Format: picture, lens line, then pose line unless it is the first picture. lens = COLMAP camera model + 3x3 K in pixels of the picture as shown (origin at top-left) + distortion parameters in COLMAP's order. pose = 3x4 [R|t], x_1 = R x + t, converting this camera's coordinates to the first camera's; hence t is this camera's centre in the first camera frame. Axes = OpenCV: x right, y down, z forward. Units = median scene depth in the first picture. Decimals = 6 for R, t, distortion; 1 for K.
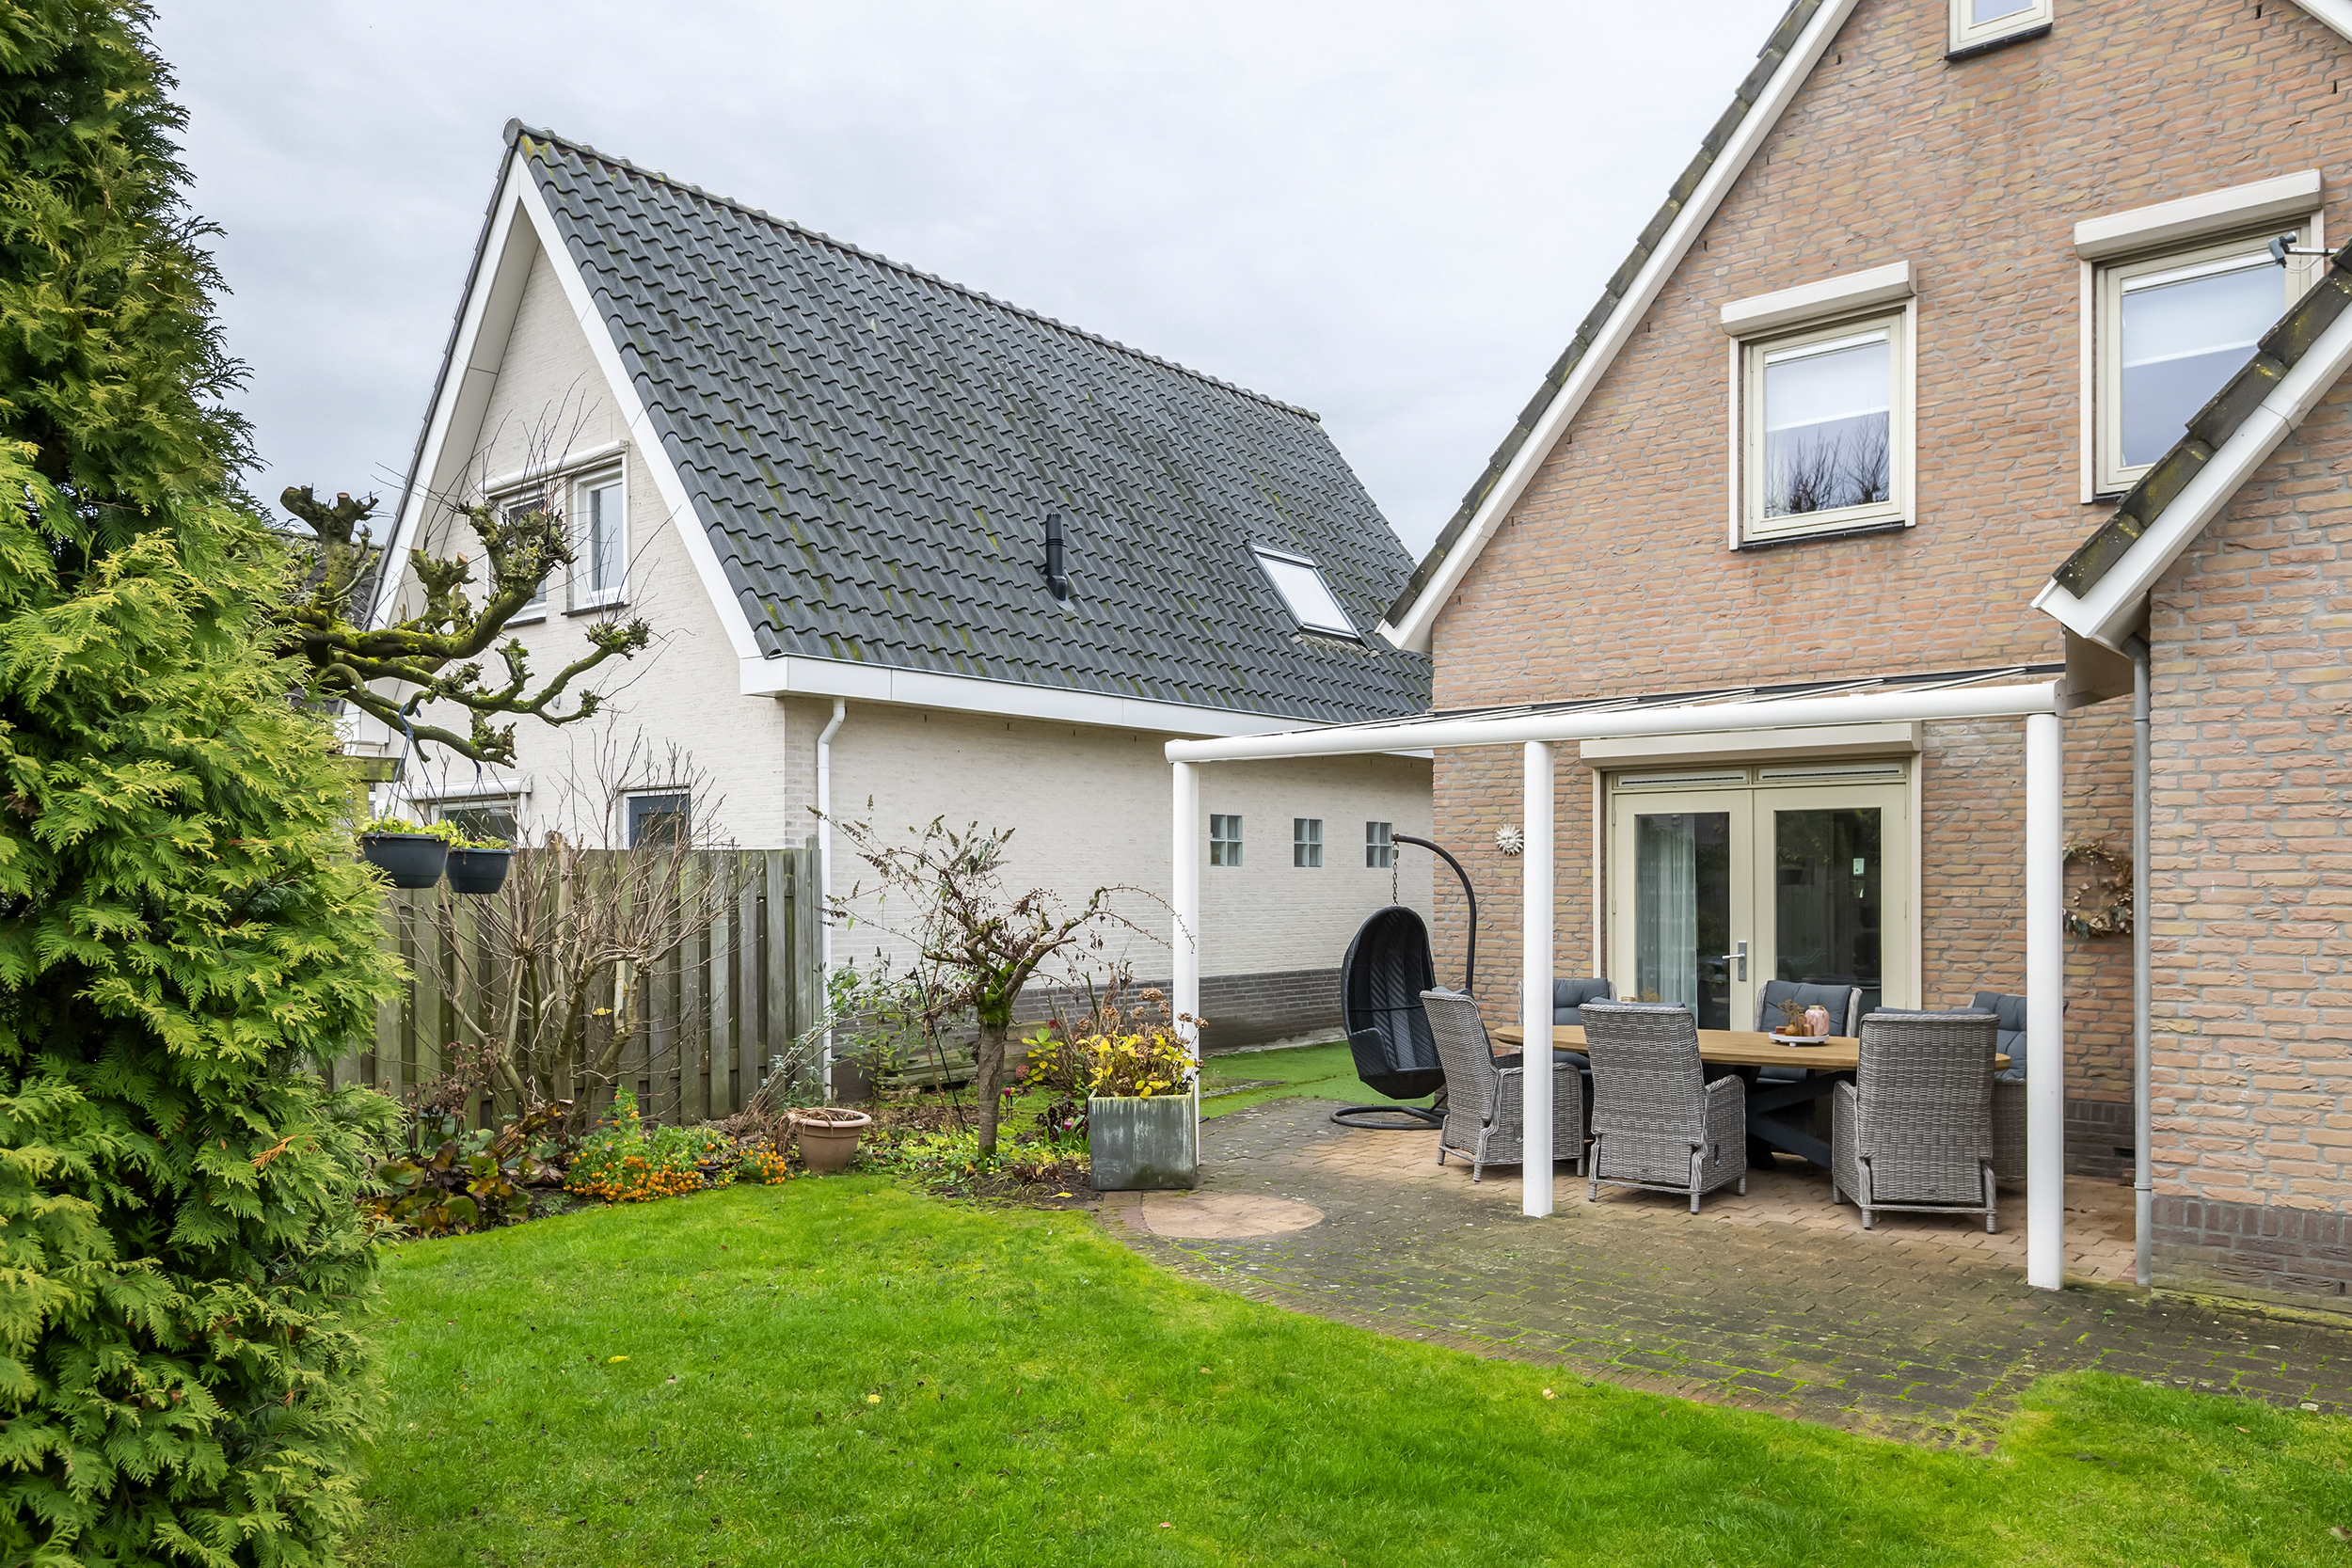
lens RADIAL K [[1675.8, 0, 1179.8], [0, 1675.8, 885.5], [0, 0, 1]] dist [0.009749, -0.006939]
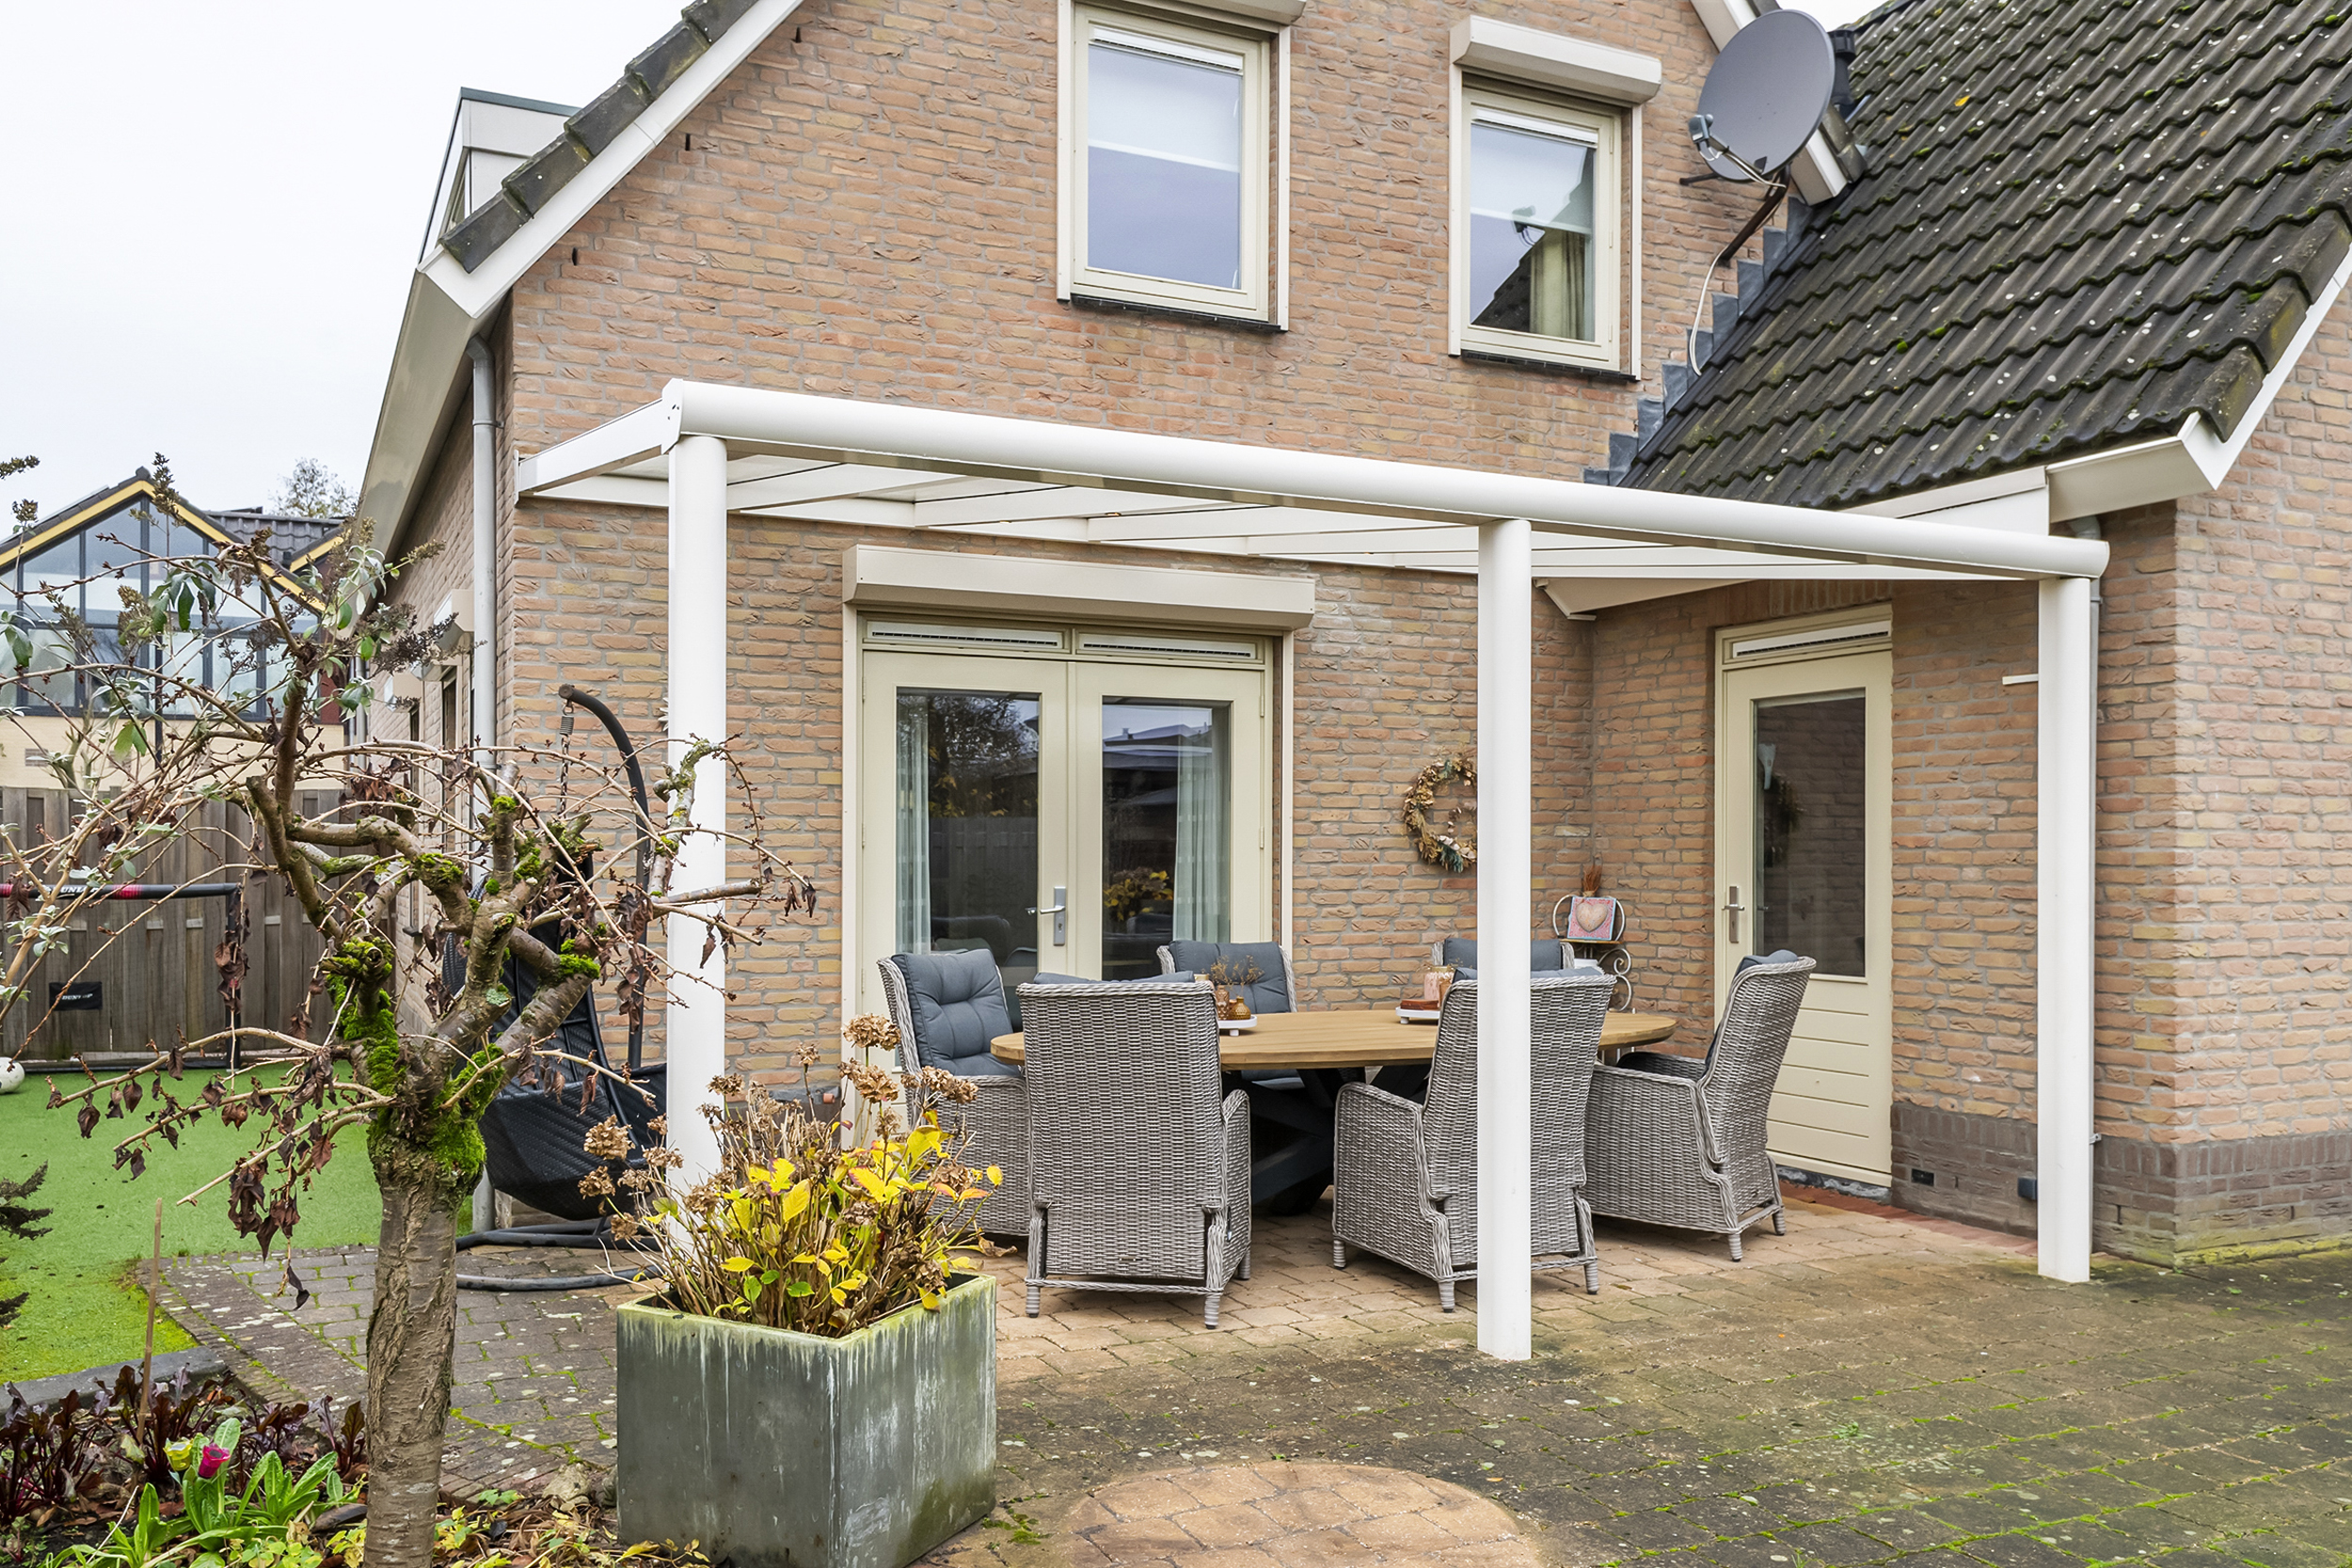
lens RADIAL K [[1816.9, 0, 1114.7], [0, 1816.9, 853.3], [0, 0, 1]] dist [0.035731, -0.035319]
pose [[0.427445, 0.004776, 0.904029, -0.350992], [-0.001884, 0.999989, -0.004392, 0.025927], [-0.904039, 0.000174, 0.427449, 0.747426]]
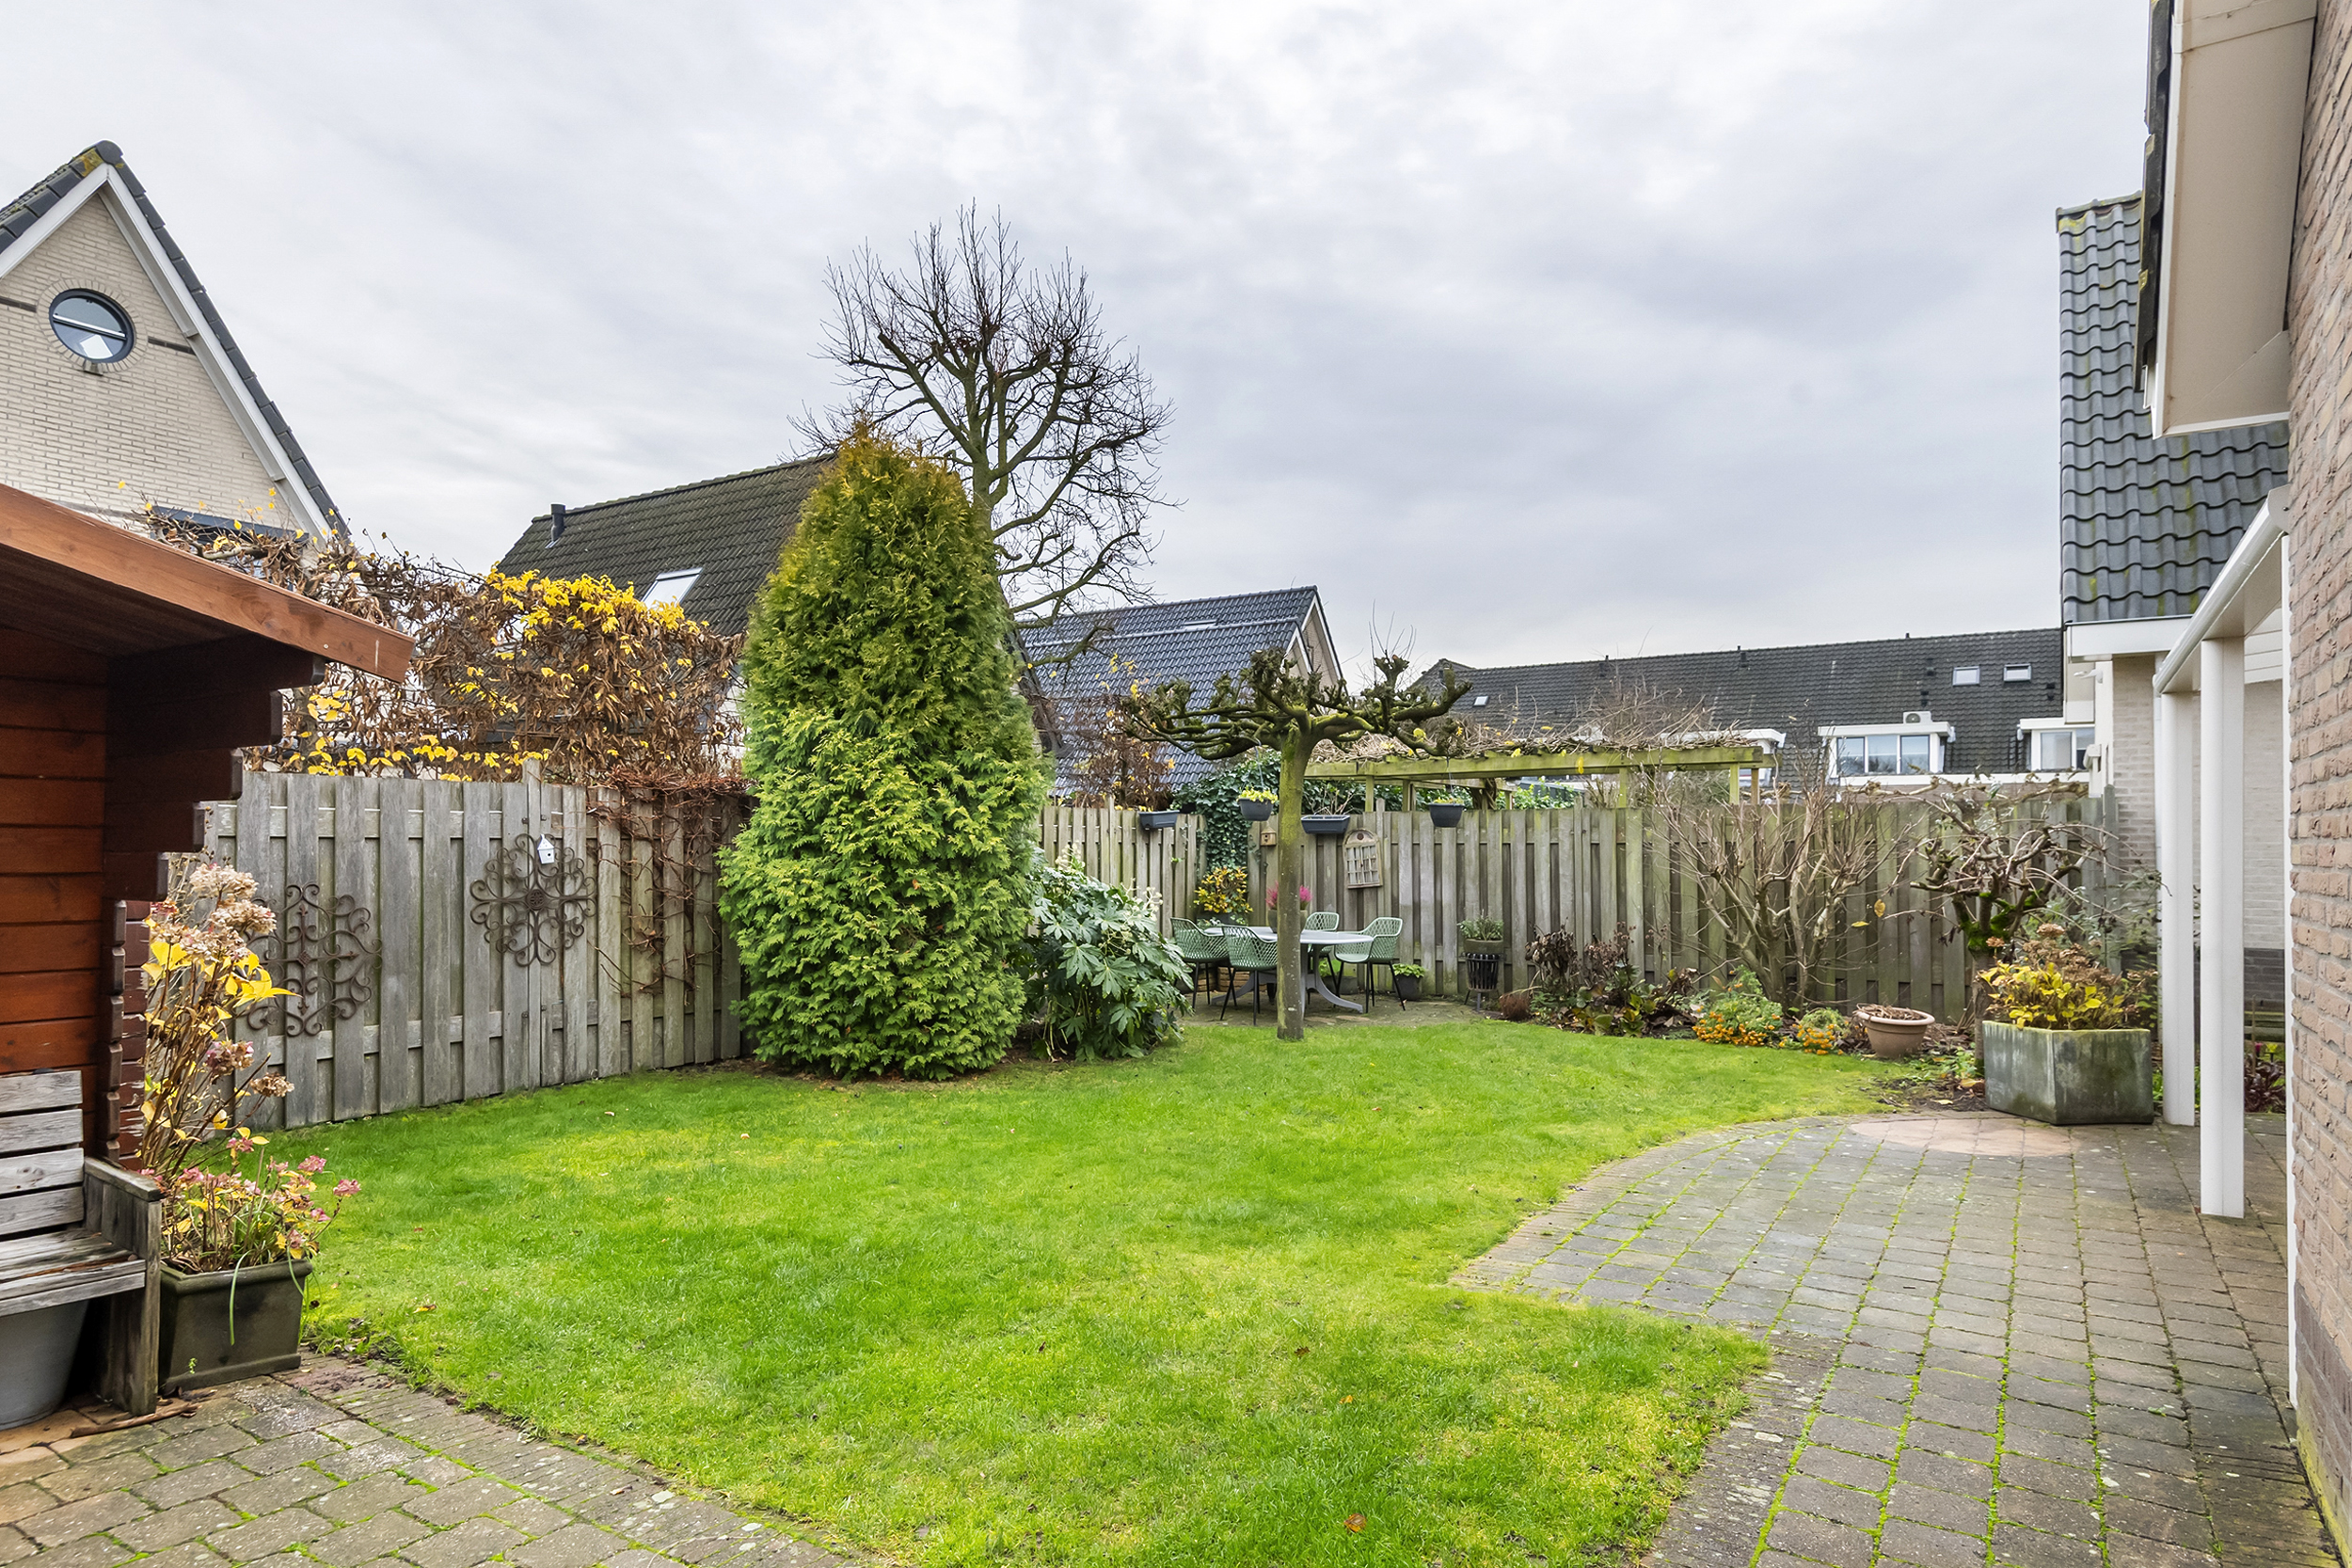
lens RADIAL K [[1338.8, 0, 1163.6], [0, 1338.8, 825.5], [0, 0, 1]] dist [0.022040, -0.000872]
pose [[0.118593, -0.009801, -0.992895, 0.709520], [-0.012843, 0.999852, -0.011403, 0.017010], [0.992860, 0.014104, 0.118450, 0.351591]]
